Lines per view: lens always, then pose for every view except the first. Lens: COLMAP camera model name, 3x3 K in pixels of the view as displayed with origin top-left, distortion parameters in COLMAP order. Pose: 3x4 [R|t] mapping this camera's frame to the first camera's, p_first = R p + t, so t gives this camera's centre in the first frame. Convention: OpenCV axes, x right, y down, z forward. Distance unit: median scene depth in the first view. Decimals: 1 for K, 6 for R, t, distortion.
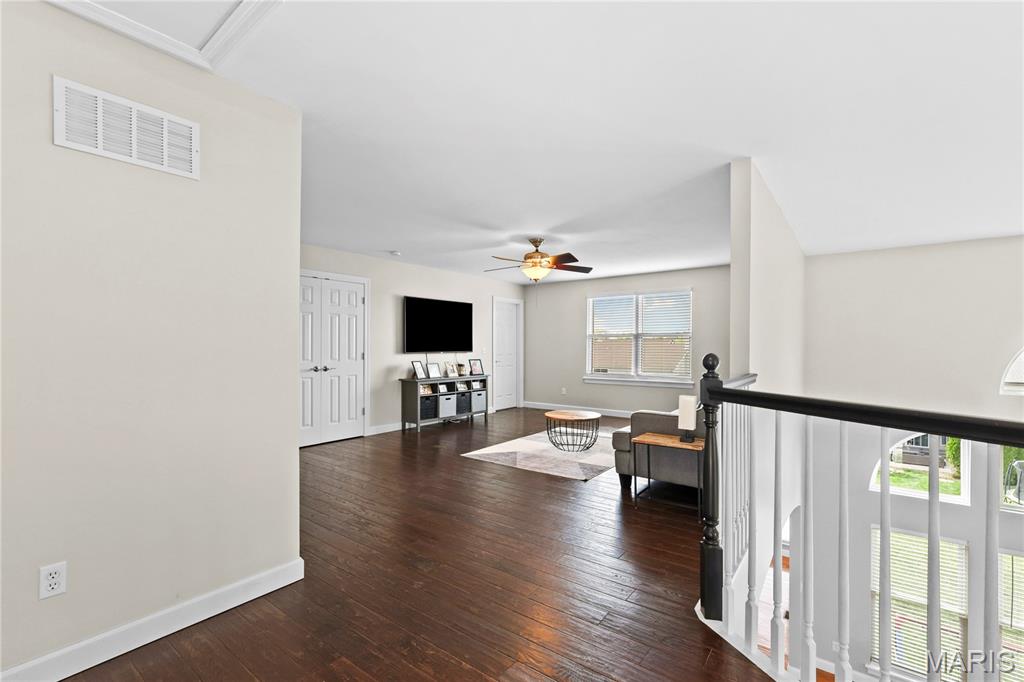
lens RADIAL K [[448.6, 0, 517.2], [0, 448.6, 343.9], [0, 0, 1]] dist [0.001478, 0.000402]
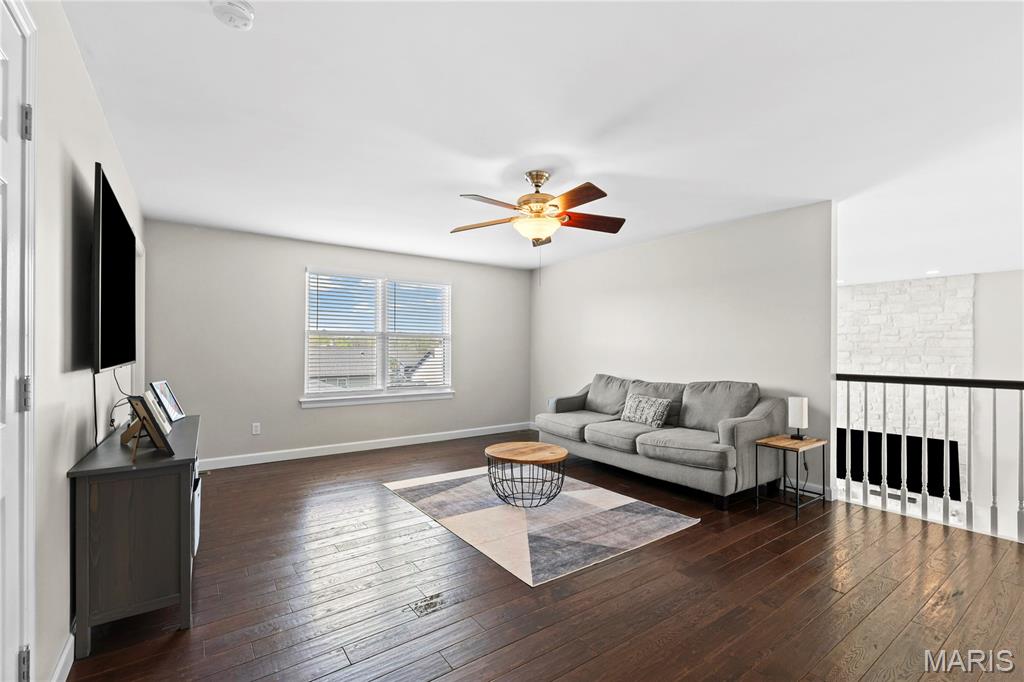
lens RADIAL K [[448.6, 0, 514.4], [0, 448.6, 347.0], [0, 0, 1]] dist [0.001478, 0.000402]
pose [[0.304325, 0.007903, 0.952536, -0.402659], [-0.007343, 0.999955, -0.005950, 0.004919], [-0.952540, -0.005183, 0.304369, 0.624315]]
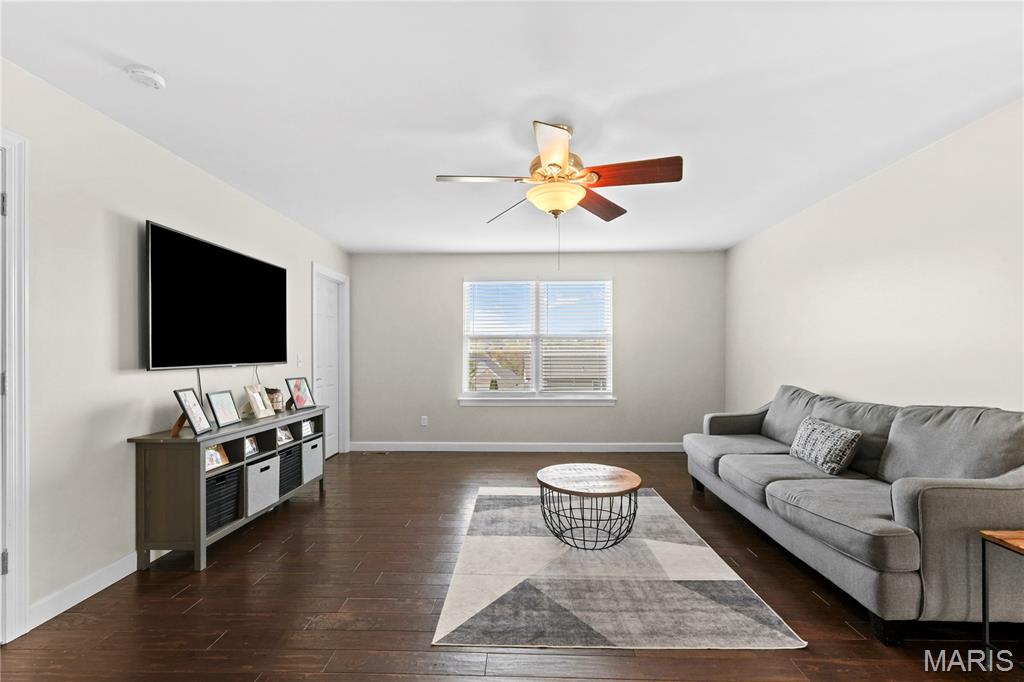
lens RADIAL K [[448.6, 0, 514.1], [0, 448.6, 351.3], [0, 0, 1]] dist [0.001478, 0.000402]
pose [[0.815455, 0.000434, 0.578820, -0.201746], [-0.000006, 1.000000, -0.000741, 0.005302], [-0.578820, 0.000601, 0.815455, 0.468298]]
